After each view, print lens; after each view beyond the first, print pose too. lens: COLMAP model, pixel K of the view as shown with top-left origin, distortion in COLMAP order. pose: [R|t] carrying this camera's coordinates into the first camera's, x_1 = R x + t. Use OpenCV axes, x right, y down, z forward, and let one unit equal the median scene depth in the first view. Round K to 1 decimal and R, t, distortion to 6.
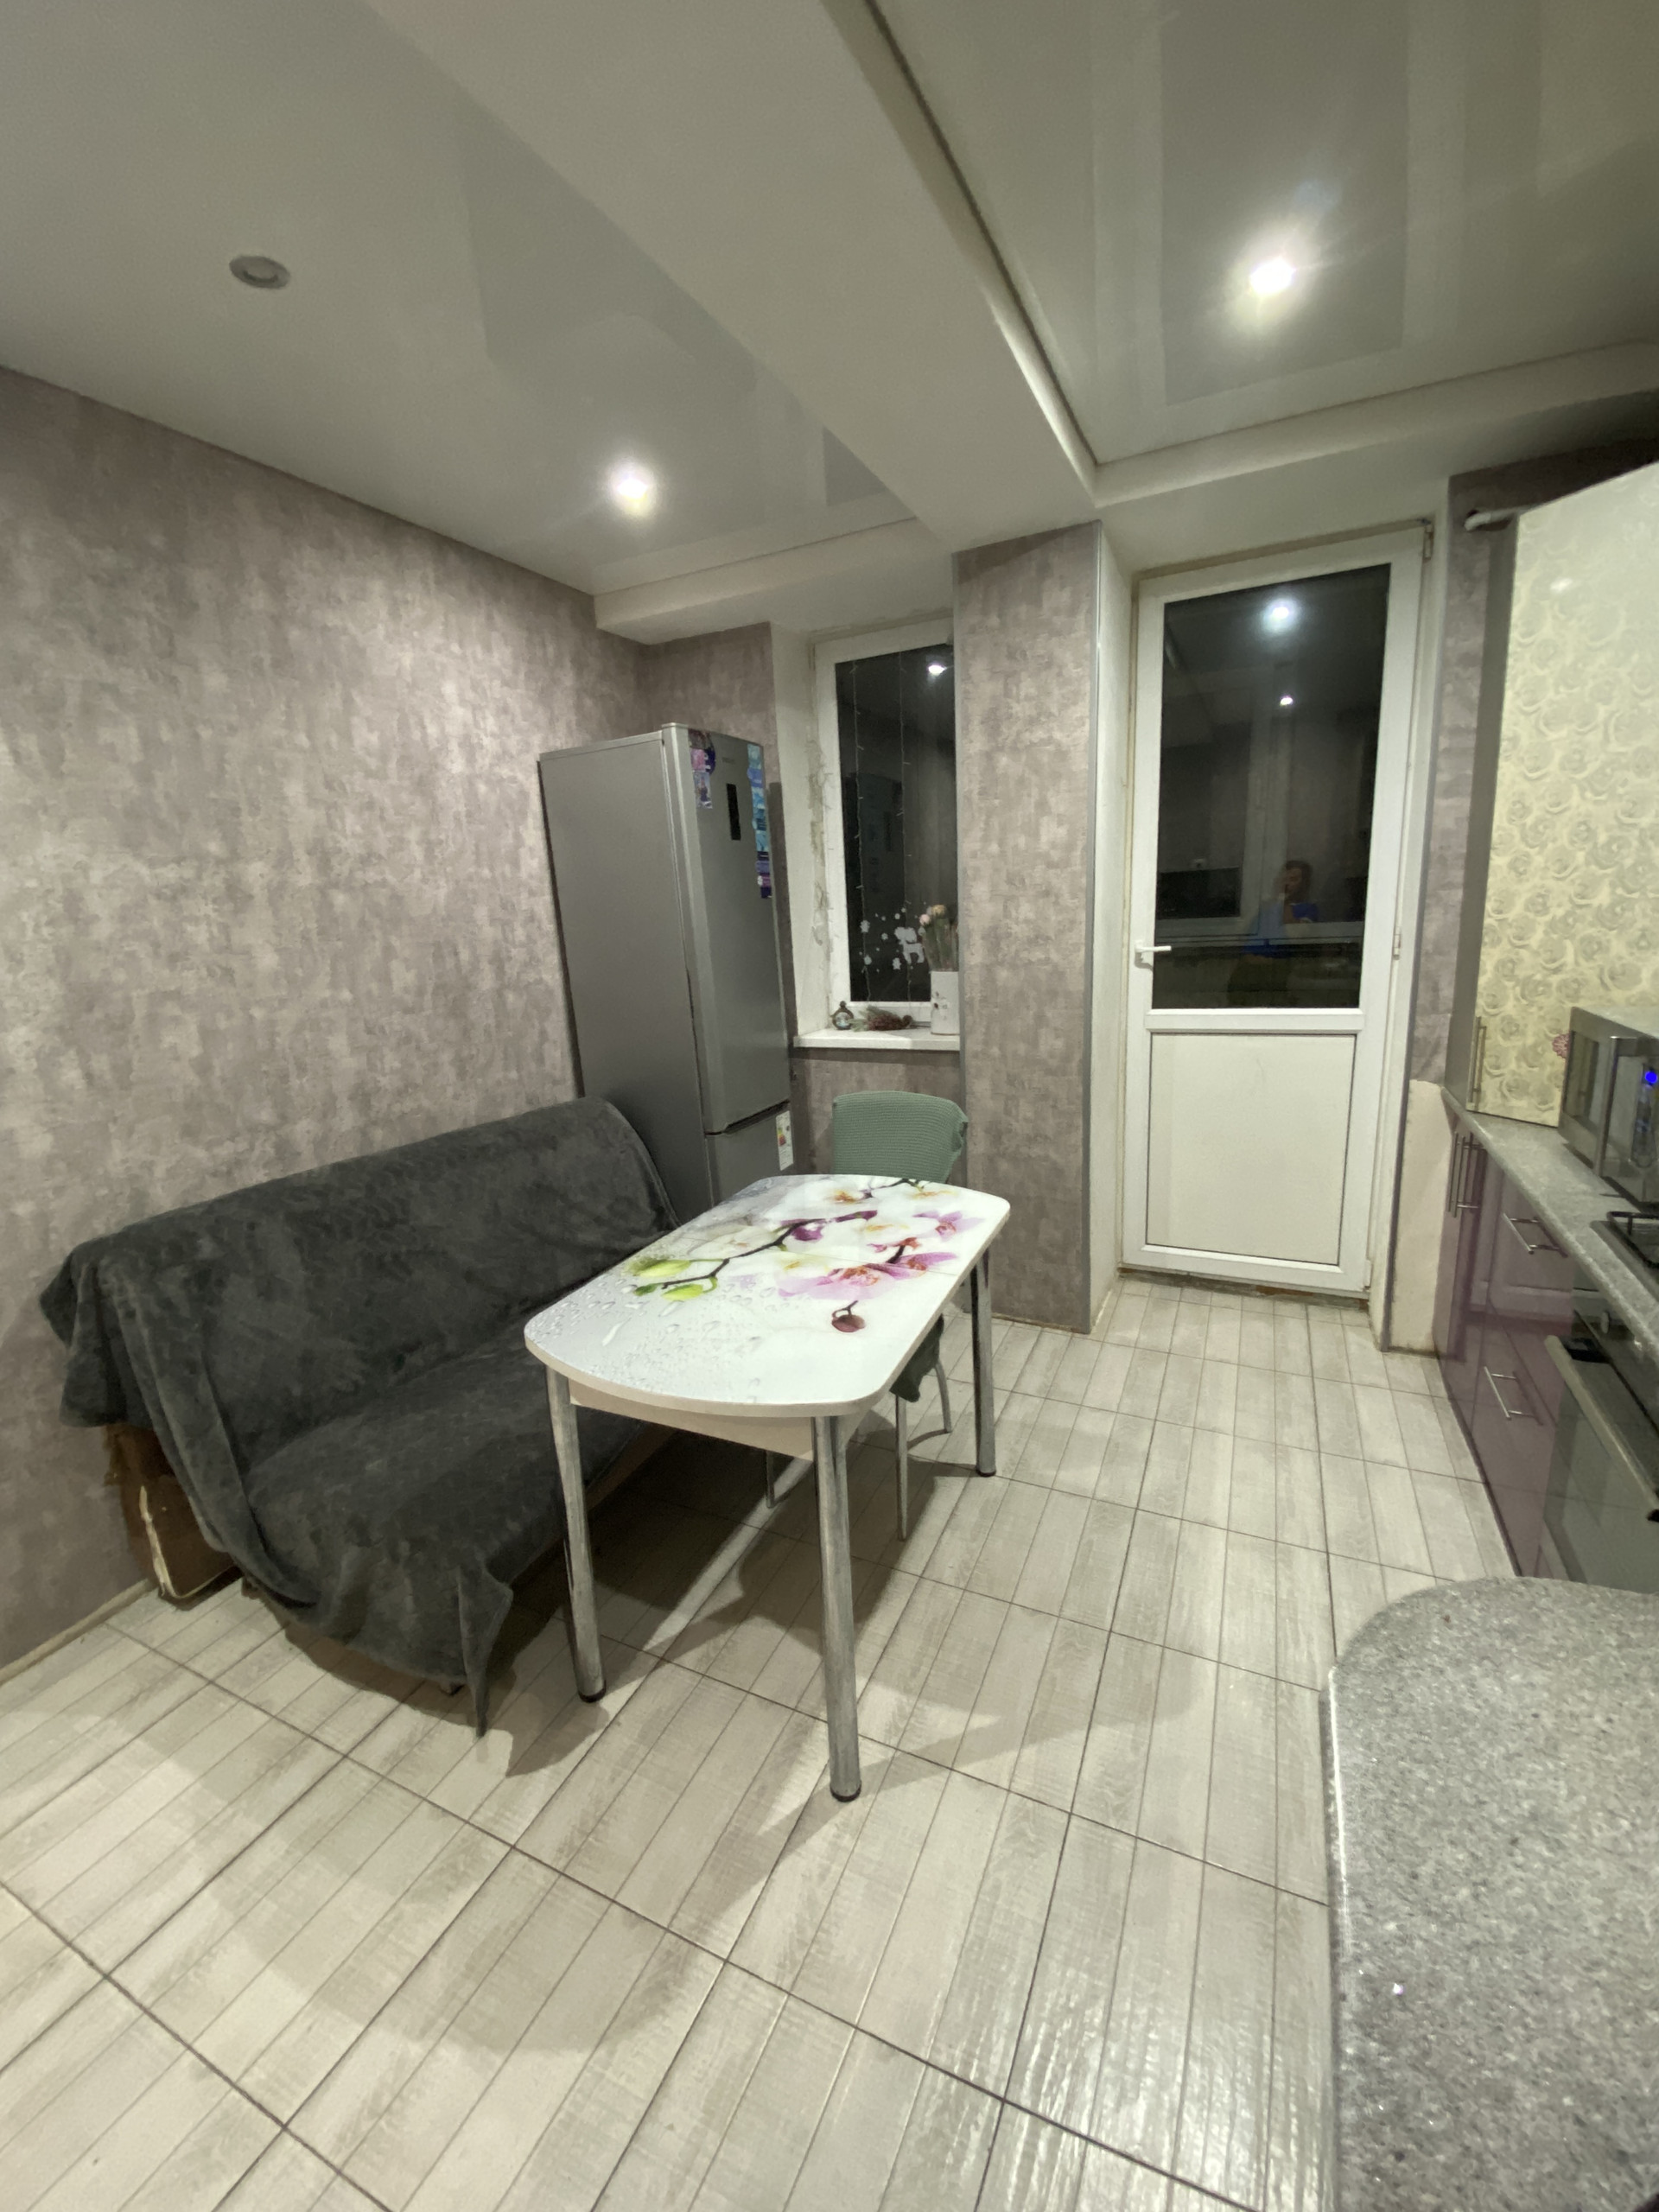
lens RADIAL K [[890.5, 0, 833.0], [0, 890.5, 1098.2], [0, 0, 1]] dist [0.012901, -0.018030]
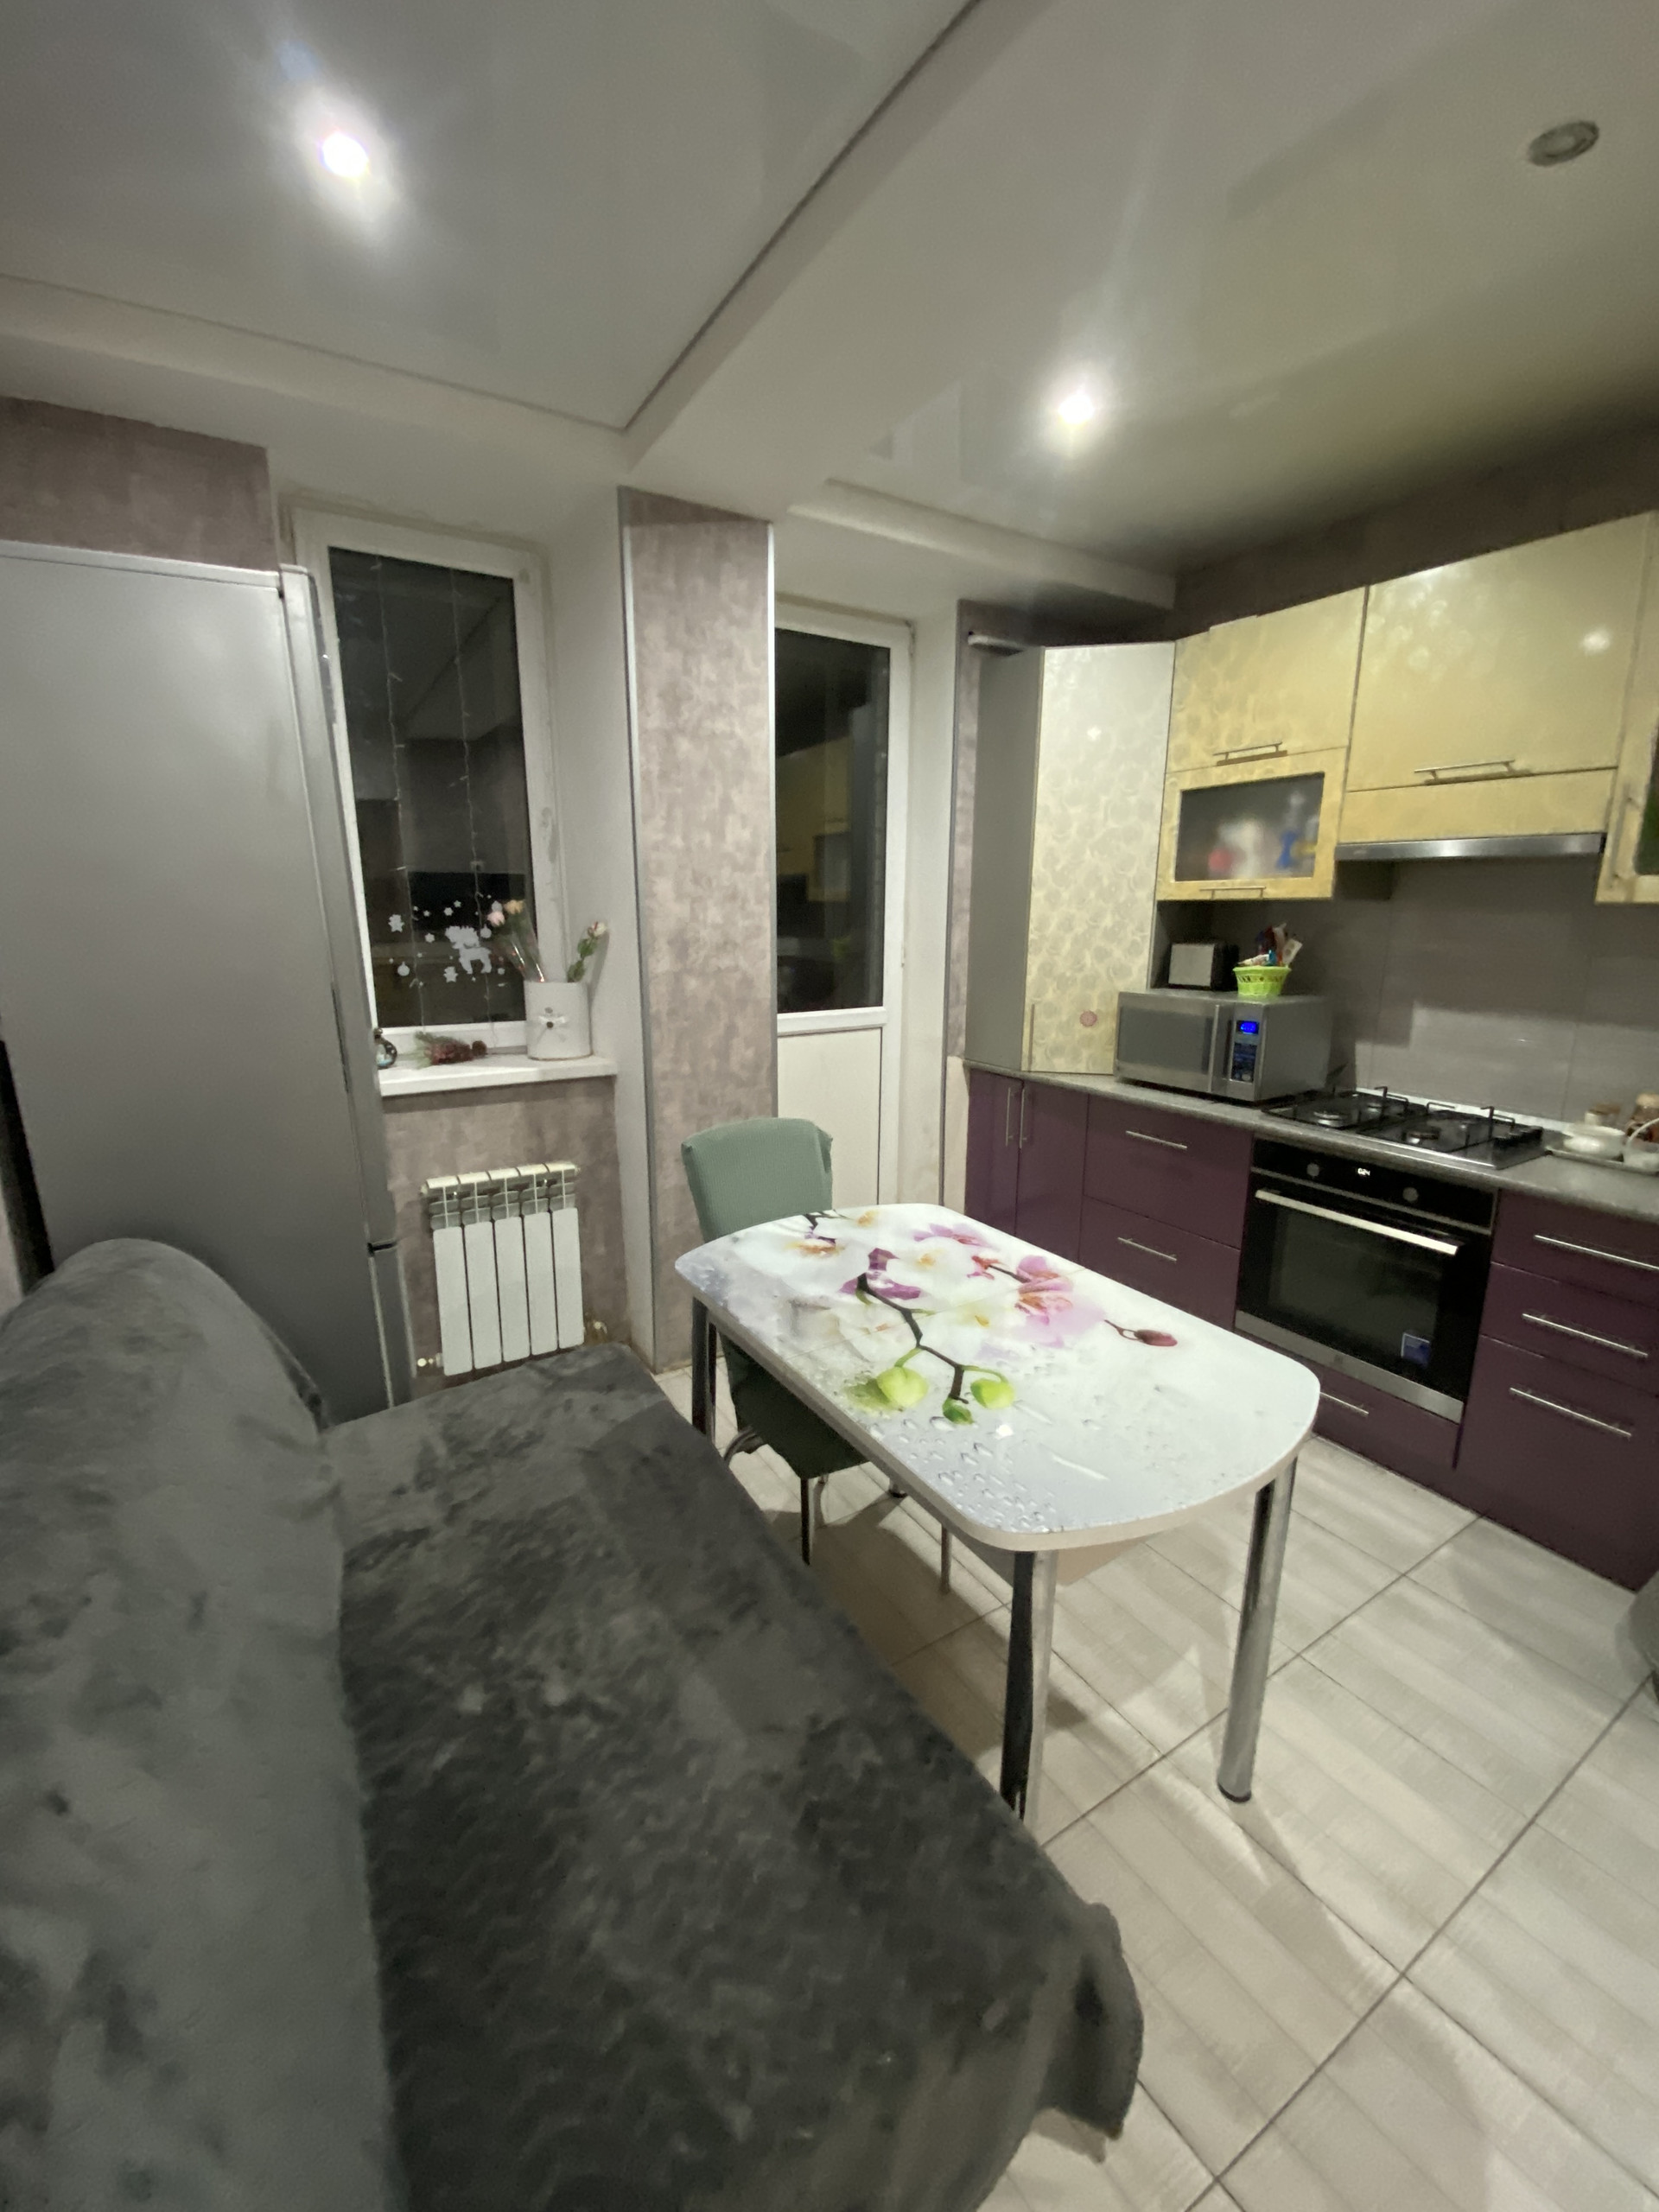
lens RADIAL K [[890.5, 0, 829.2], [0, 890.5, 1099.6], [0, 0, 1]] dist [0.012901, -0.018030]
pose [[0.539177, -0.127447, 0.832493, -0.666113], [0.143968, 0.987882, 0.057993, -0.073682], [-0.829796, 0.088584, 0.550991, 0.532456]]
